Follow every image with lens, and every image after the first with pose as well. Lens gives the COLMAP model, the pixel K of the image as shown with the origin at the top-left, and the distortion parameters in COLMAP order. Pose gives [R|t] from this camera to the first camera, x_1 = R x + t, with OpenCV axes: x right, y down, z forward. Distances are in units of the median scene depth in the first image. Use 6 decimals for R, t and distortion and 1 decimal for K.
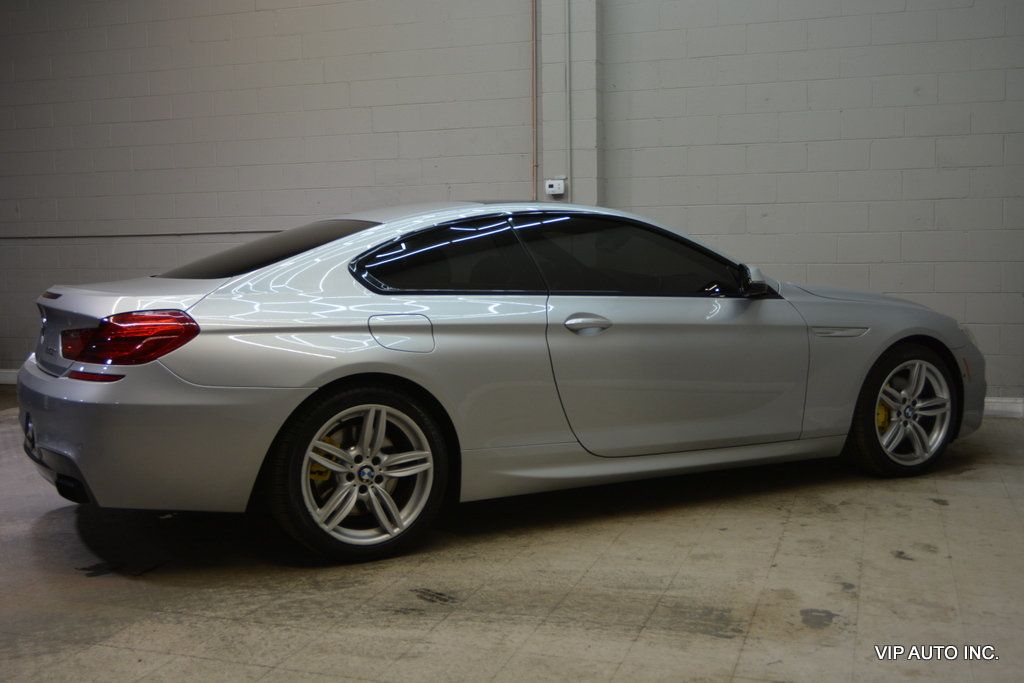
lens RADIAL K [[1123.0, 0, 512.0], [0, 1123.0, 341.5], [0, 0, 1]] dist [-0.020755, -0.004368]
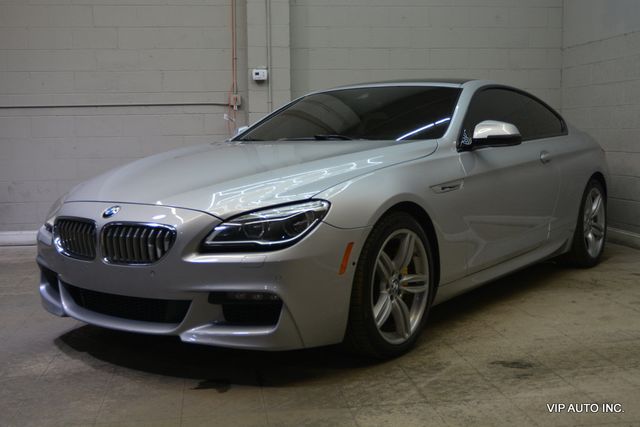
lens RADIAL K [[796.6, 0, 320.0], [0, 796.6, 213.5], [0, 0, 1]] dist [-0.003244, -0.020885]
pose [[0.890714, -0.044528, 0.452378, -0.648743], [0.041820, 0.998997, 0.015991, 0.026296], [-0.452636, 0.004676, 0.891683, 0.263397]]
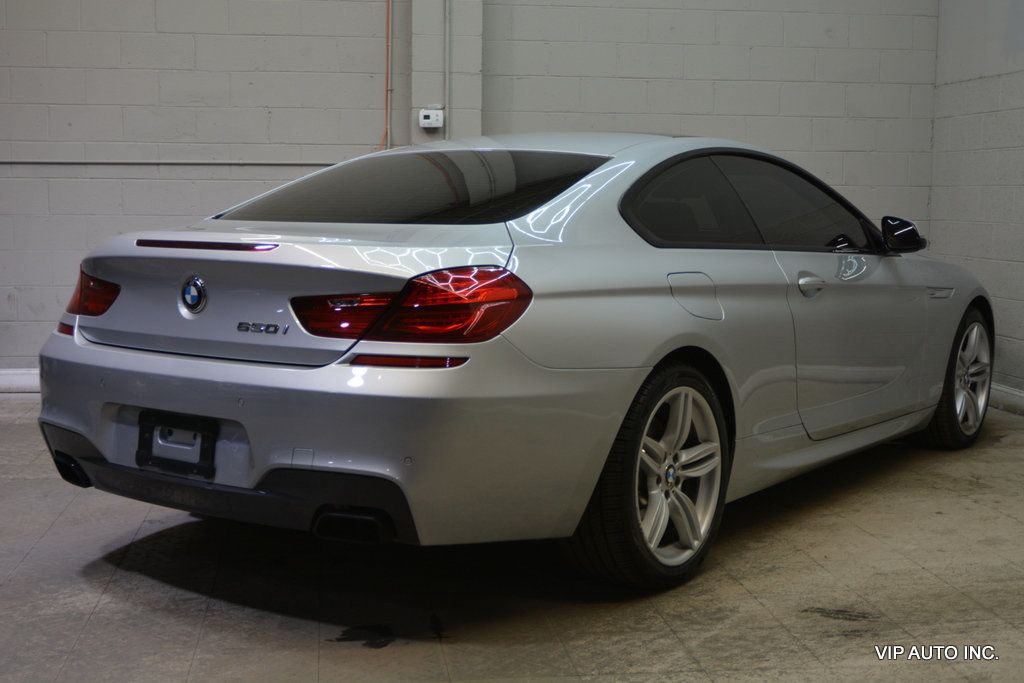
lens RADIAL K [[1382.5, 0, 512.0], [0, 1382.5, 341.5], [0, 0, 1]] dist [-0.005596, 0.006951]
pose [[0.892078, -0.024840, 0.451199, -0.700446], [0.017739, 0.999643, 0.019961, 0.002987], [-0.451533, -0.009803, 0.892200, 0.197022]]
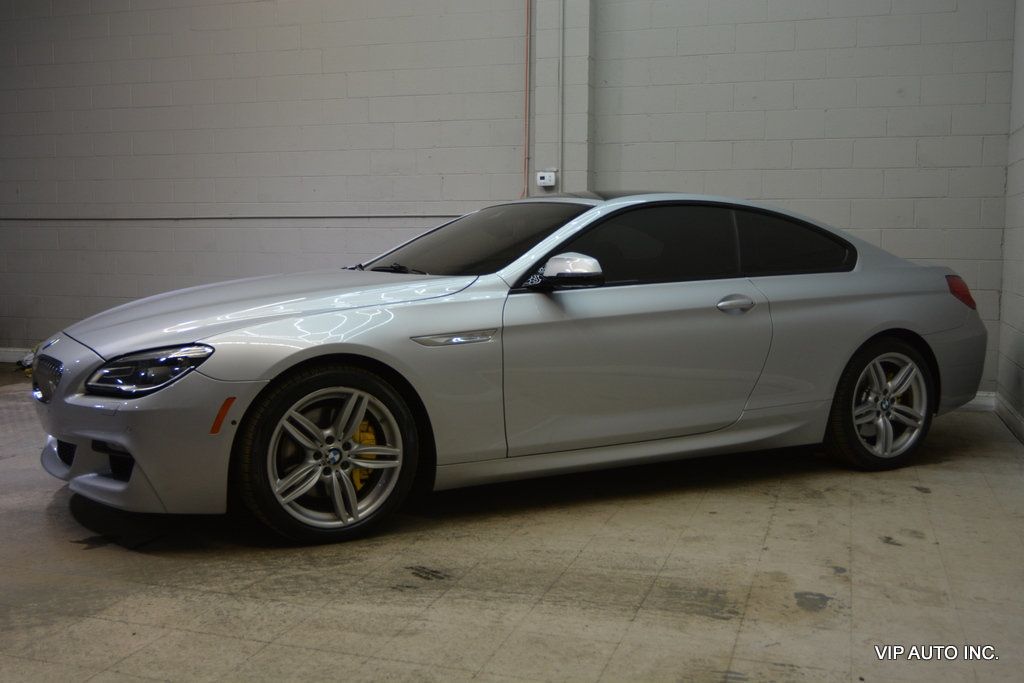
lens RADIAL K [[1070.6, 0, 512.0], [0, 1070.6, 341.5], [0, 0, 1]] dist [-0.016414, -0.008991]
pose [[0.999646, 0.018773, 0.018859, -0.016999], [-0.018882, 0.999806, 0.005630, 0.011996], [-0.018750, -0.005984, 0.999806, 0.041370]]
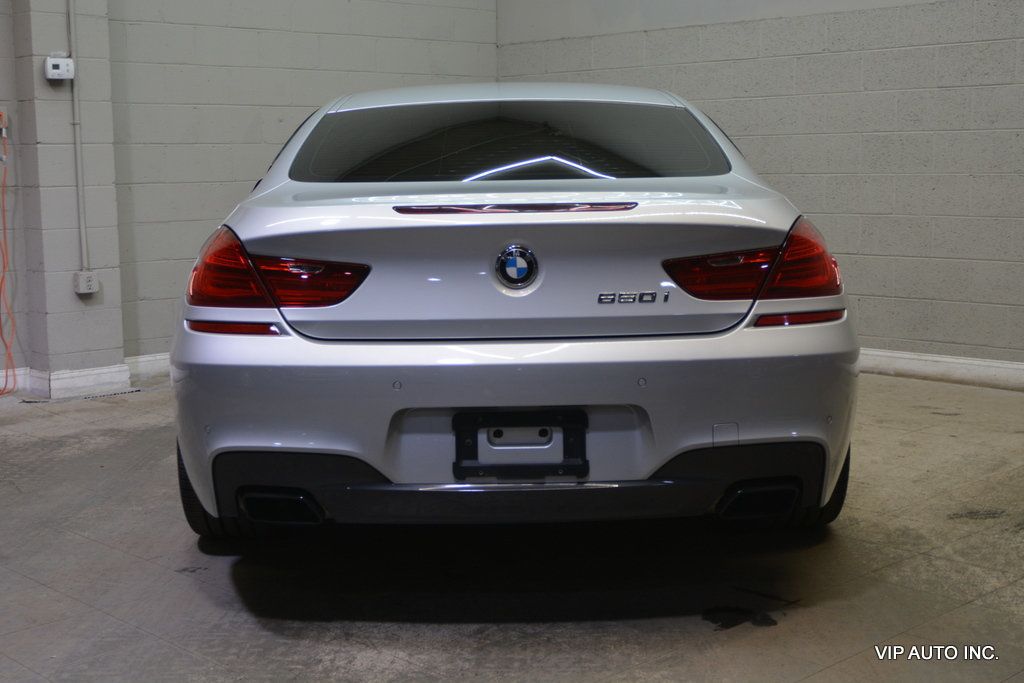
lens RADIAL K [[1382.5, 0, 512.0], [0, 1382.5, 341.5], [0, 0, 1]] dist [-0.005596, 0.006951]
pose [[0.459059, -0.108732, 0.881727, -1.155486], [0.085118, 0.993299, 0.078175, -0.032208], [-0.884319, 0.039164, 0.465238, 0.748027]]
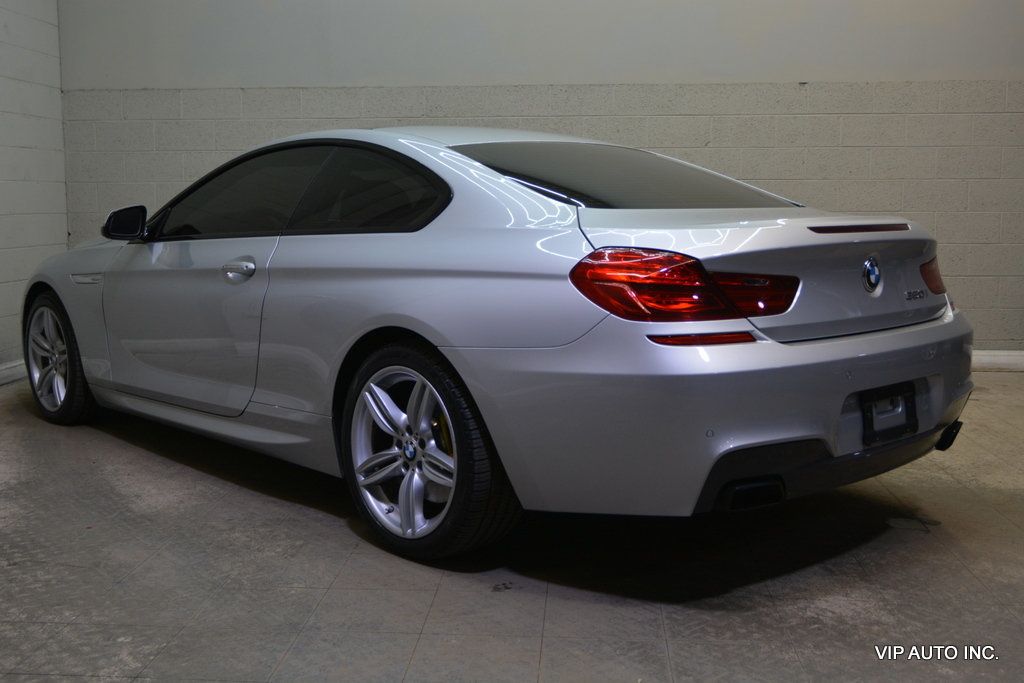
lens RADIAL K [[1123.0, 0, 512.0], [0, 1123.0, 341.5], [0, 0, 1]] dist [-0.020755, -0.004368]
pose [[-0.246387, -0.103858, 0.963591, -1.180511], [0.091968, 0.987249, 0.129924, -0.092693], [-0.964798, 0.120631, -0.233694, 1.532659]]
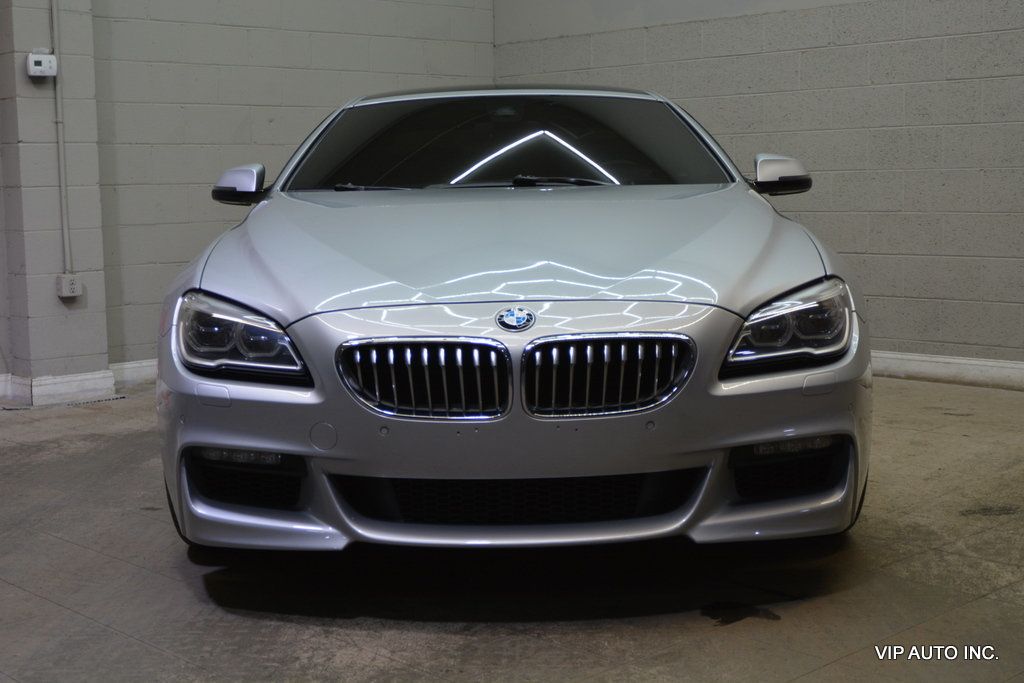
lens RADIAL K [[1409.4, 0, 512.0], [0, 1409.4, 341.5], [0, 0, 1]] dist [-0.010886, -0.040356]
pose [[0.461916, -0.096397, 0.881670, -1.131332], [0.089949, 0.994042, 0.061557, -0.005808], [-0.882351, 0.050871, 0.467835, 0.751778]]
